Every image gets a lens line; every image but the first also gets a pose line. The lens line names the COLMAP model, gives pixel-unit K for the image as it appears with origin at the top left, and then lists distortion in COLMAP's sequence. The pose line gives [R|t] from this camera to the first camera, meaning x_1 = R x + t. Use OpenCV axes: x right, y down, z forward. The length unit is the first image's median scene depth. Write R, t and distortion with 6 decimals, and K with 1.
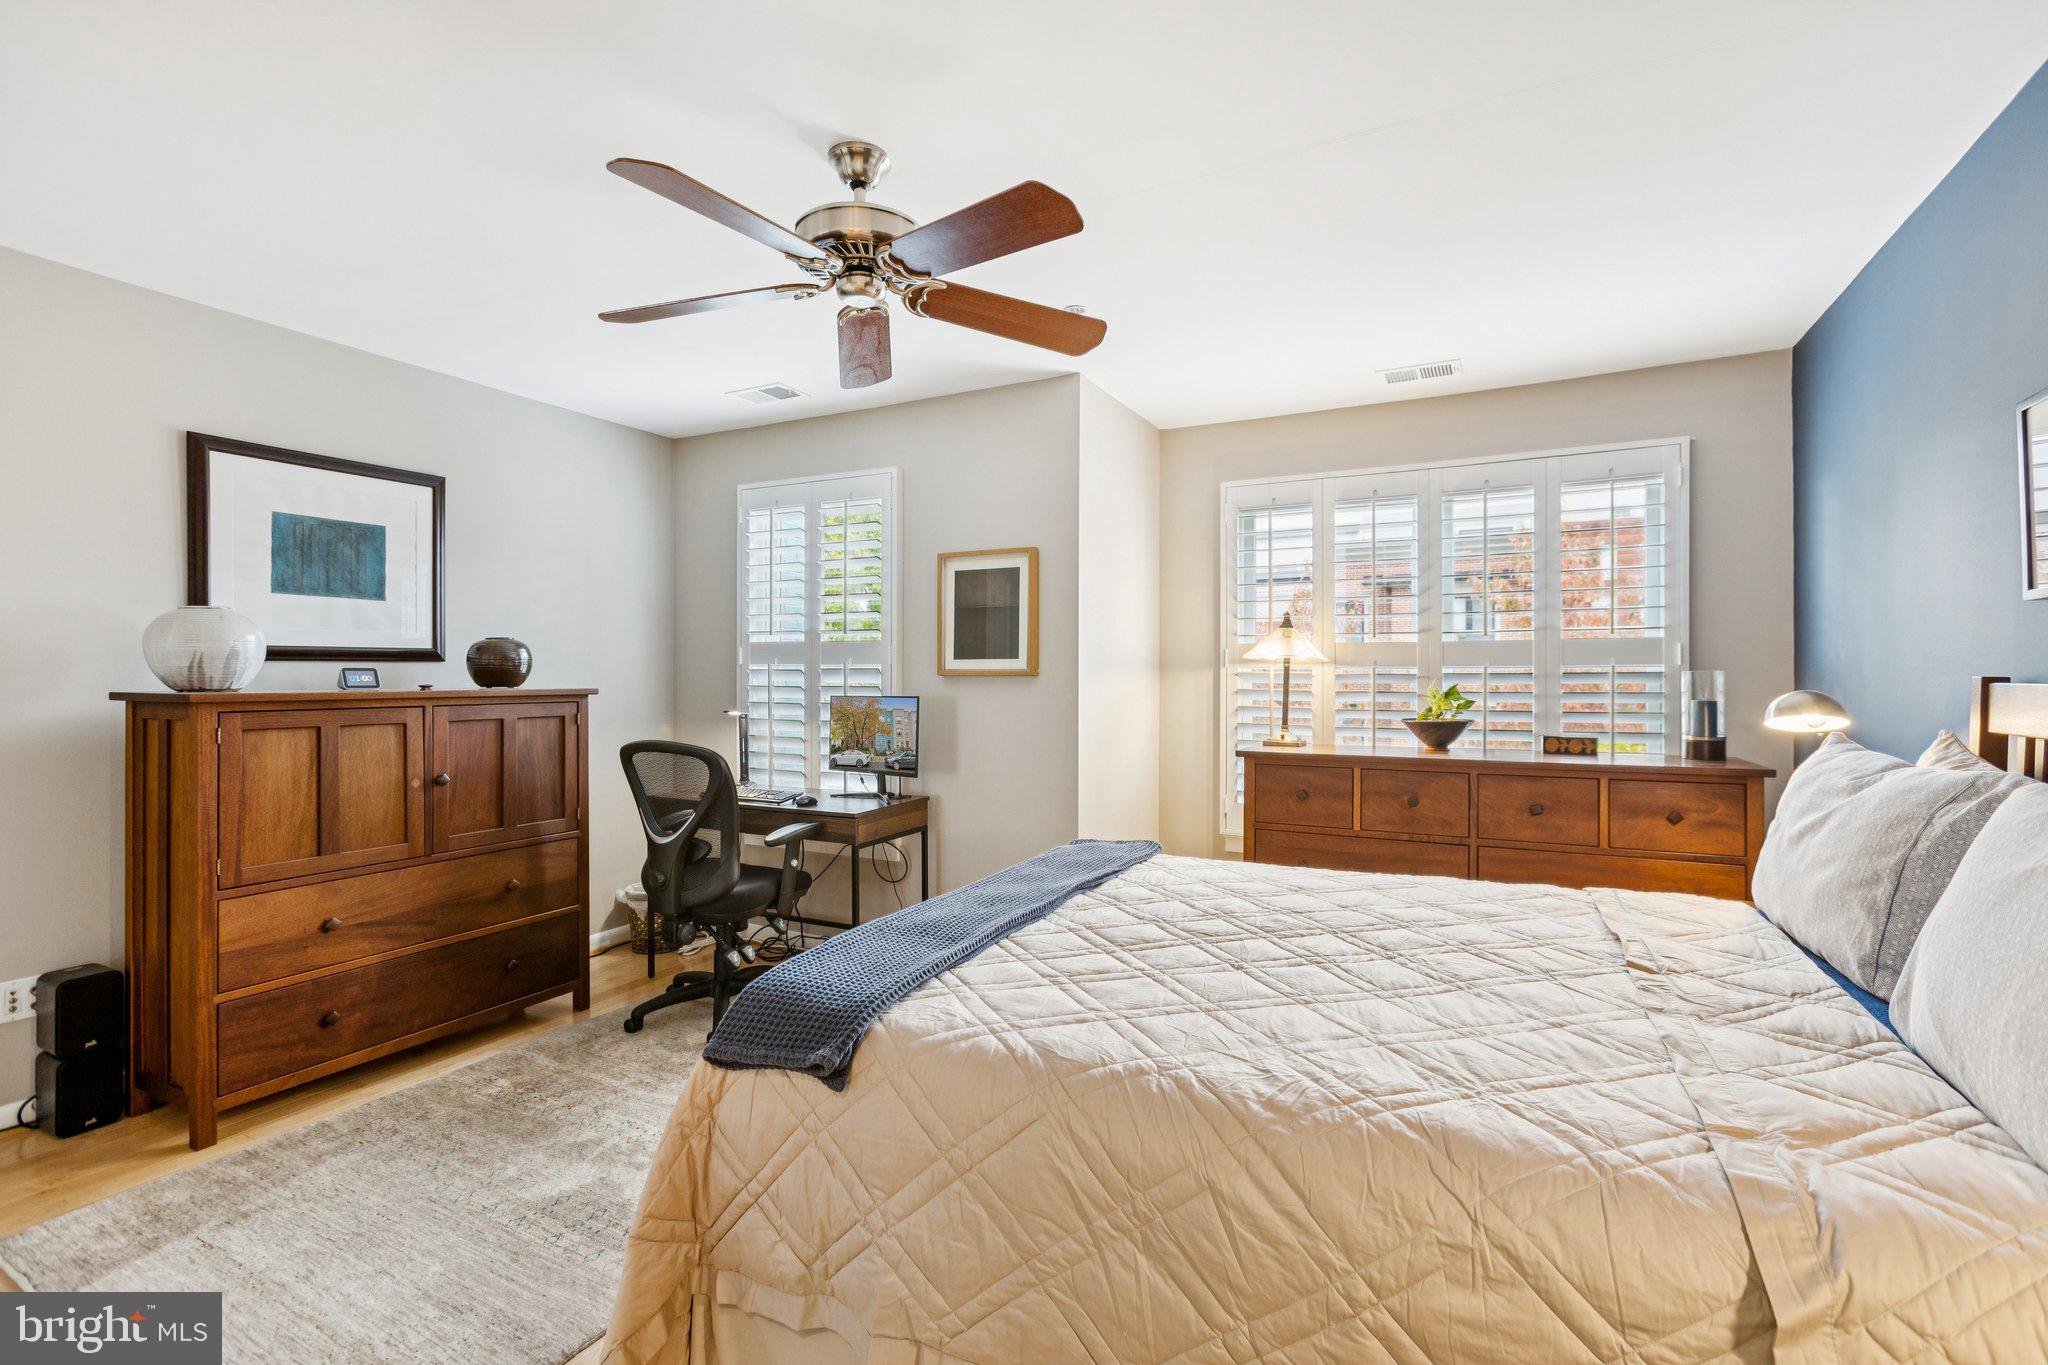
lens RADIAL K [[934.0, 0, 1032.3], [0, 934.0, 677.9], [0, 0, 1]] dist [-0.012982, 0.011660]
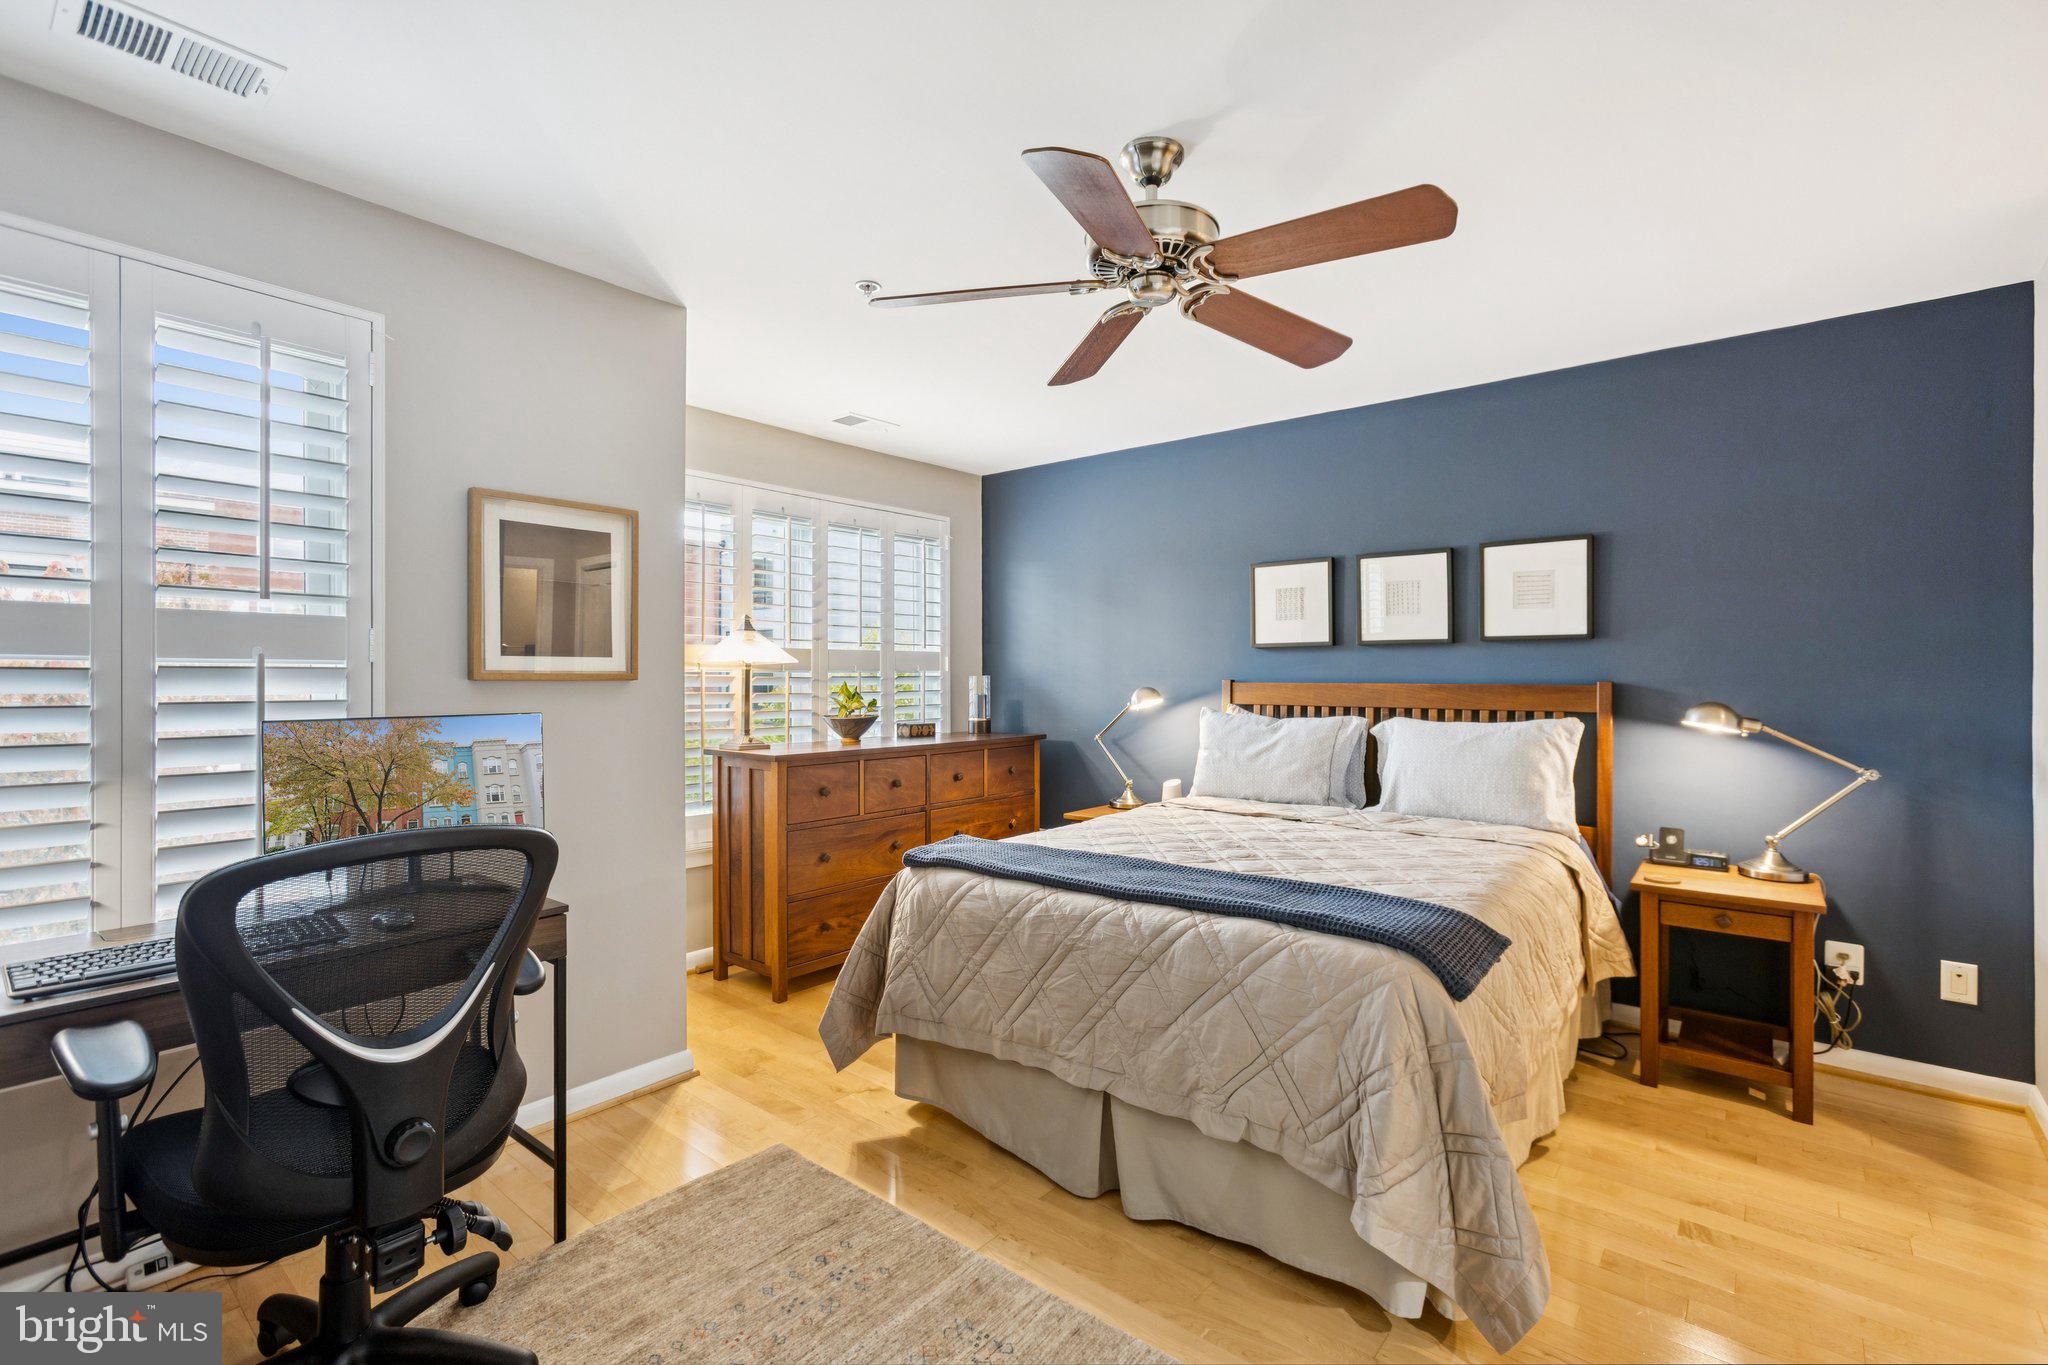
lens RADIAL K [[934.0, 0, 1019.2], [0, 934.0, 677.1], [0, 0, 1]] dist [-0.012982, 0.011660]
pose [[0.212906, 0.000066, 0.977073, -0.683326], [0.004434, 0.999990, -0.001034, -0.002588], [-0.977063, 0.004552, 0.212903, 0.541715]]
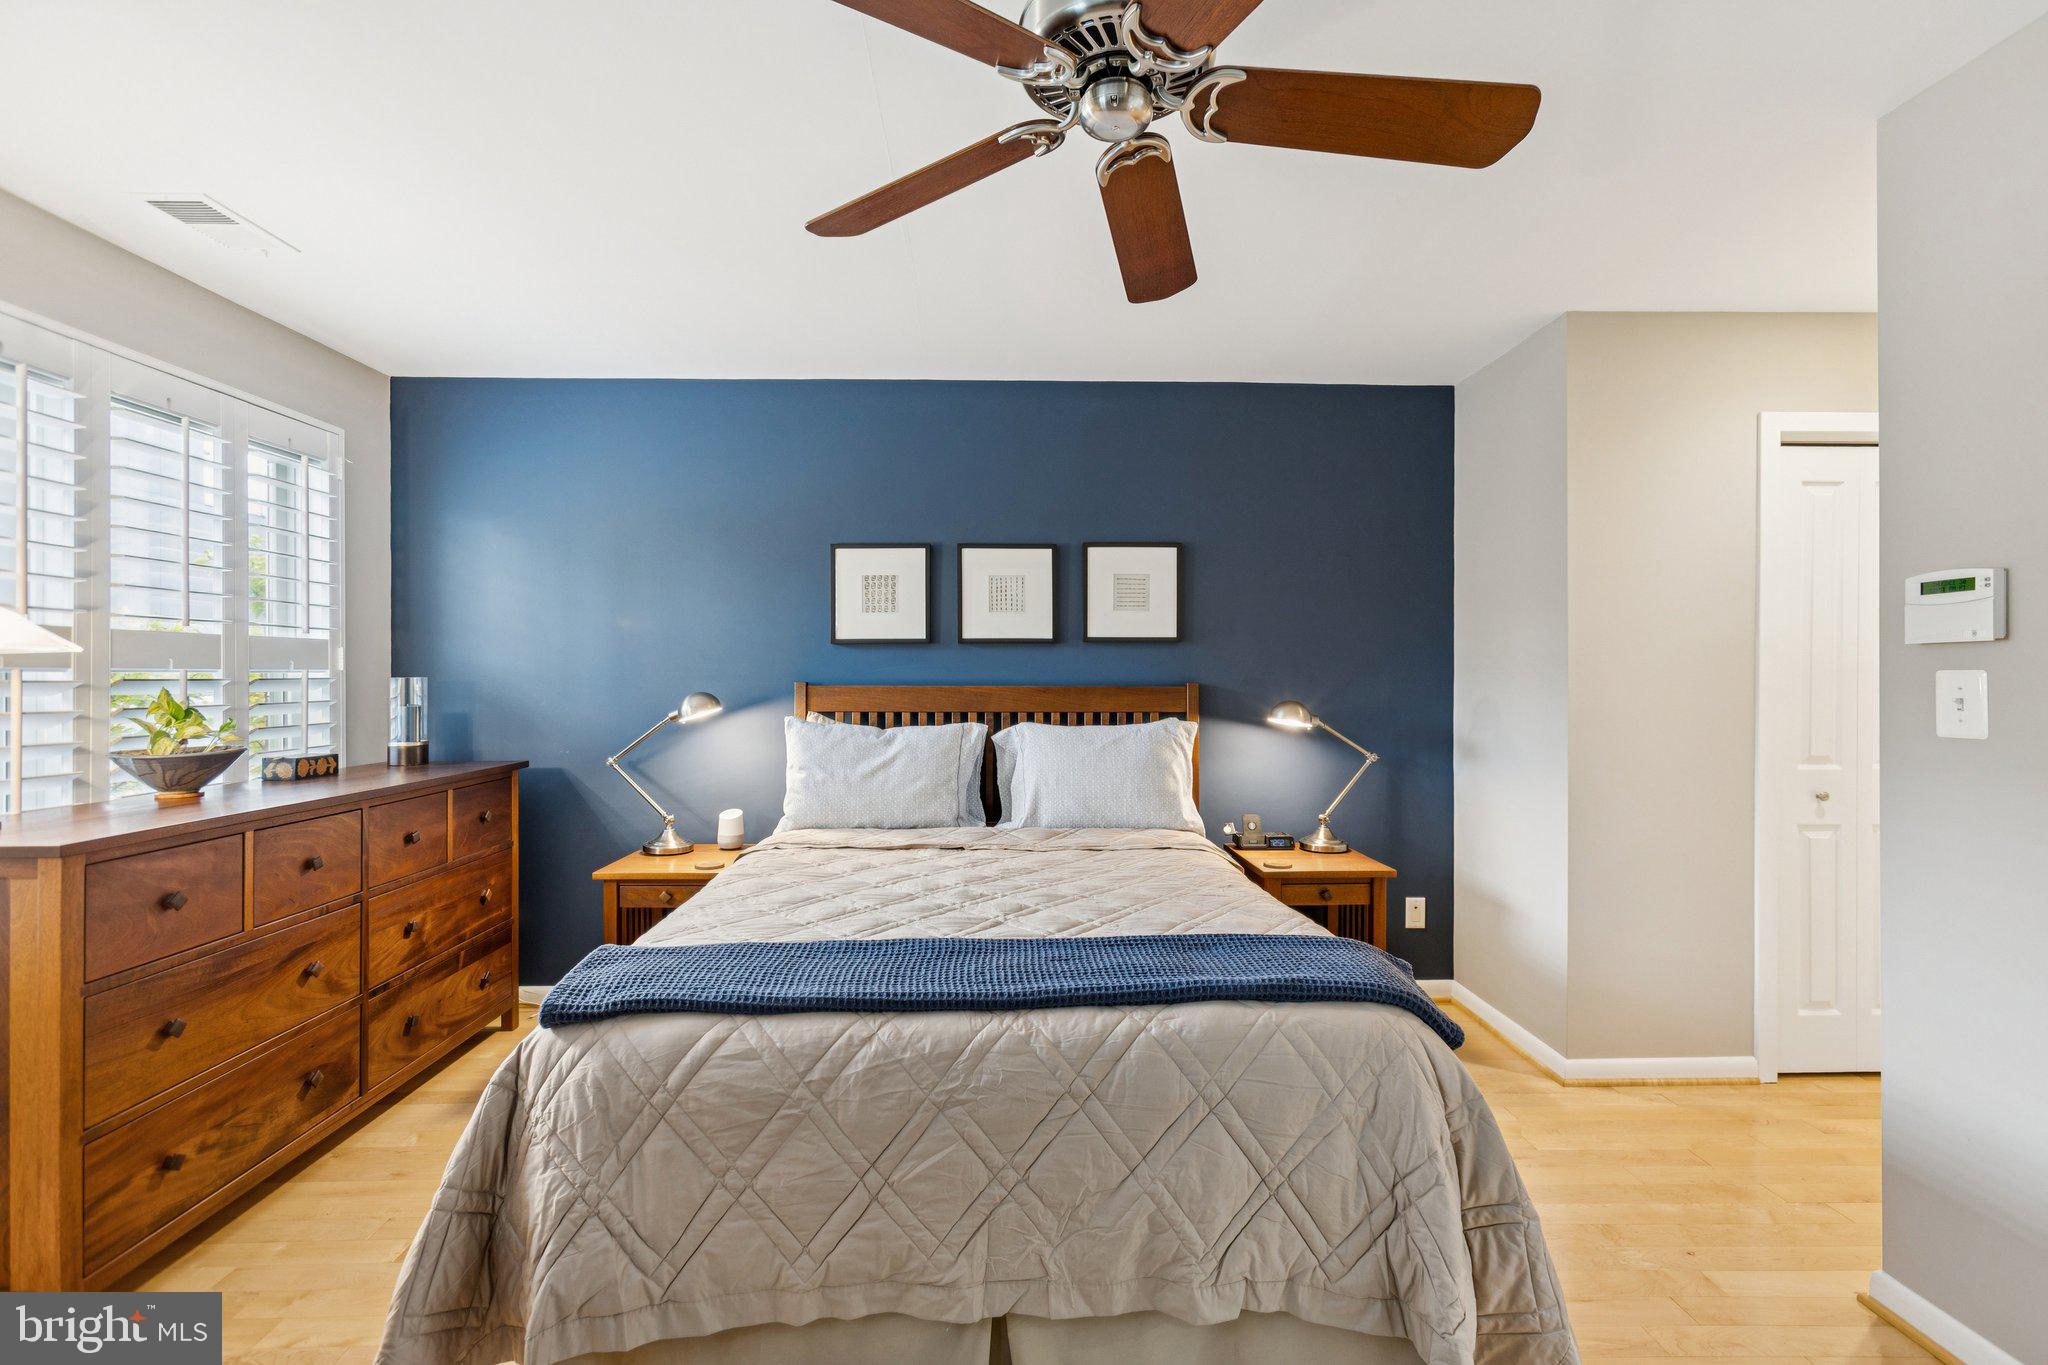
lens RADIAL K [[934.0, 0, 1032.7], [0, 934.0, 671.3], [0, 0, 1]] dist [-0.012982, 0.011660]
pose [[-0.489886, 0.006413, 0.871763, -0.429360], [0.004858, 0.999977, -0.004626, -0.004917], [-0.871773, 0.001969, -0.489906, 0.804986]]
